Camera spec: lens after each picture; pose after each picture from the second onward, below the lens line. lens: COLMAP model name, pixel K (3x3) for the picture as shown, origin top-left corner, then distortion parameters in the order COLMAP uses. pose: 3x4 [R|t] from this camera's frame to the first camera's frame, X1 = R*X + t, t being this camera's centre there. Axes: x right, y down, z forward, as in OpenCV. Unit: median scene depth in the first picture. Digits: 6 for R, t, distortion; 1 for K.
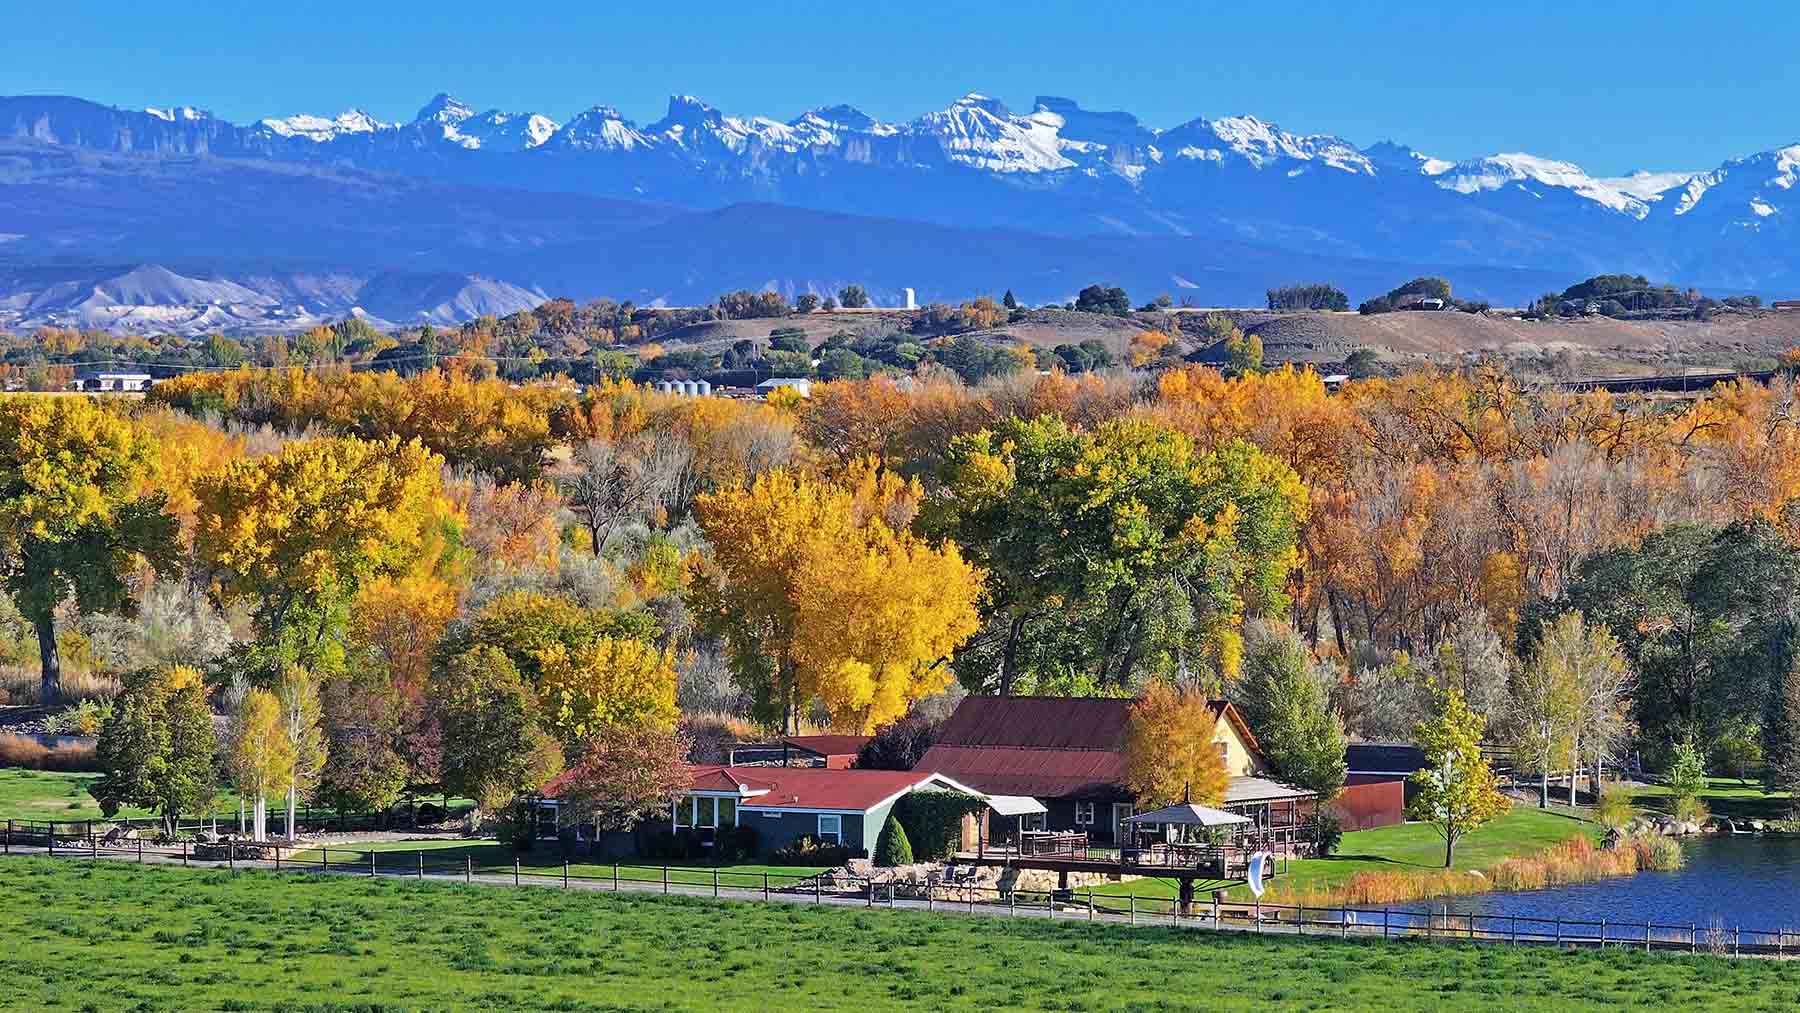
lens RADIAL K [[8731.4, 0, 900.6], [0, 8731.4, 506.6], [0, 0, 1]] dist [-0.377908, 0.000000]
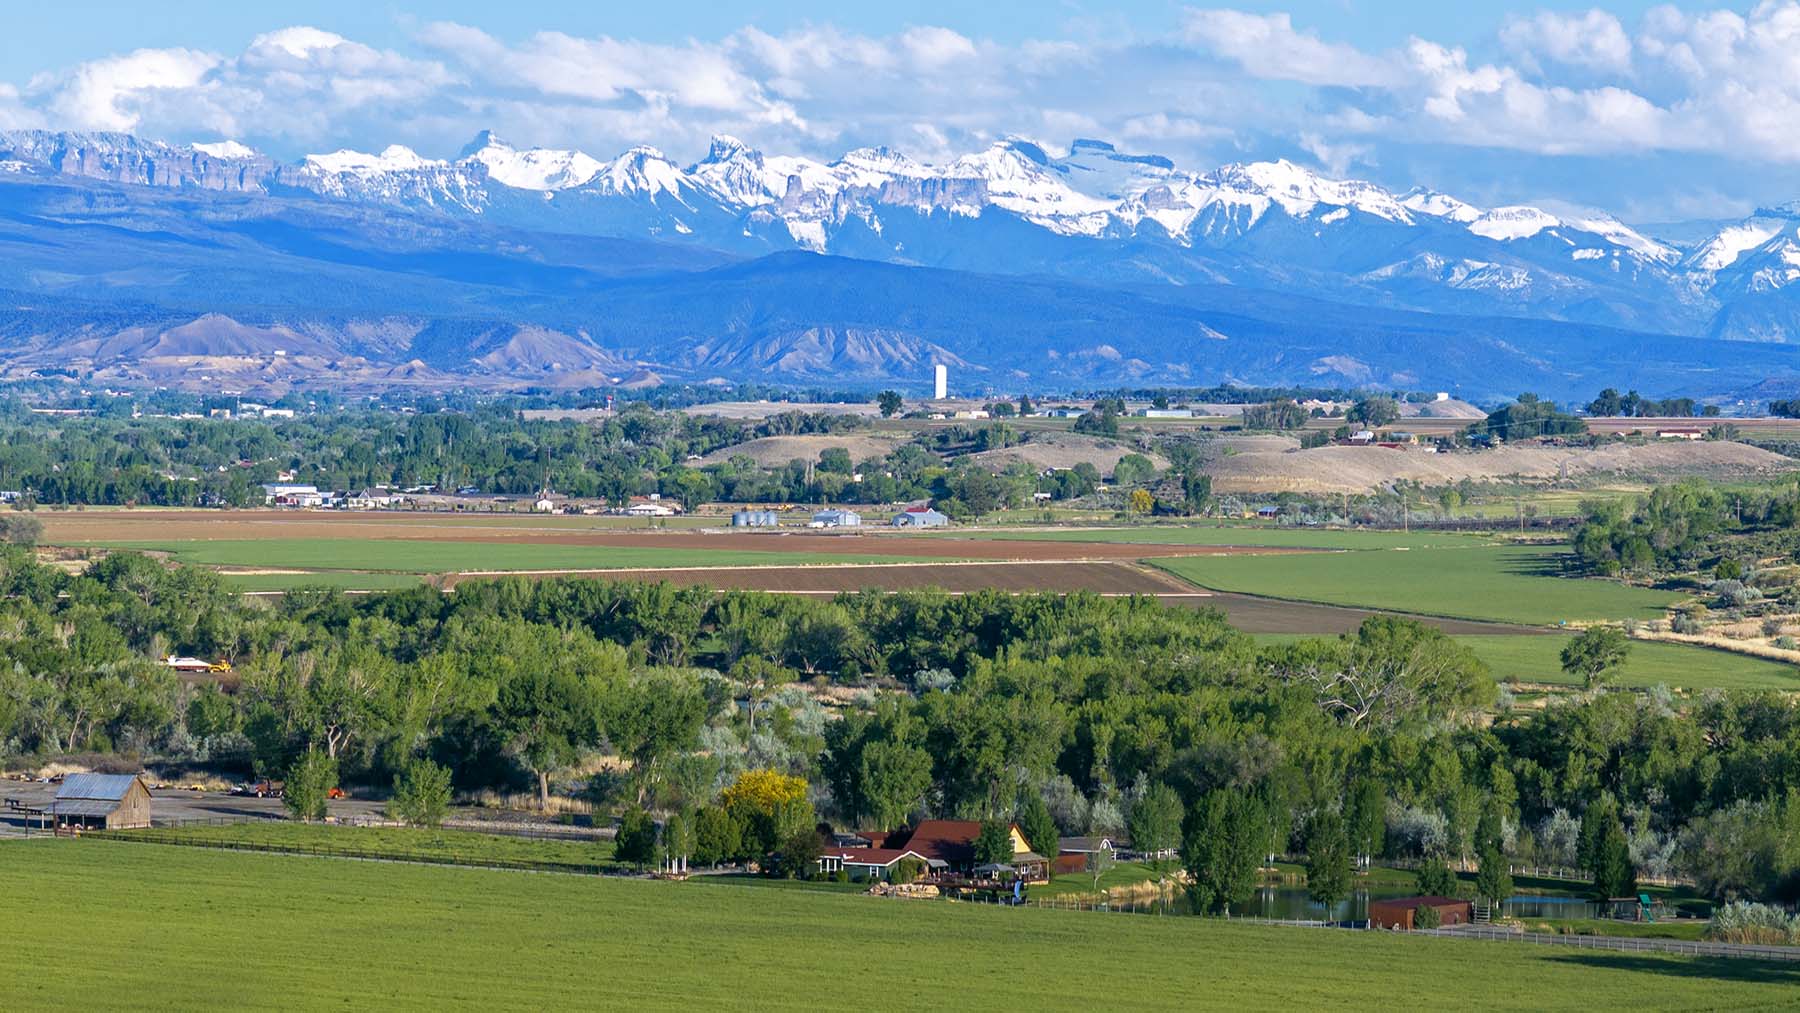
lens RADIAL K [[8731.4, 0, 899.8], [0, 8731.4, 506.0], [0, 0, 1]] dist [-0.377908, 0.000000]
pose [[0.999959, 0.007946, -0.004382, 0.010248], [-0.007964, 0.999960, -0.003971, -0.059254], [0.004350, 0.004006, 0.999983, -1.625379]]
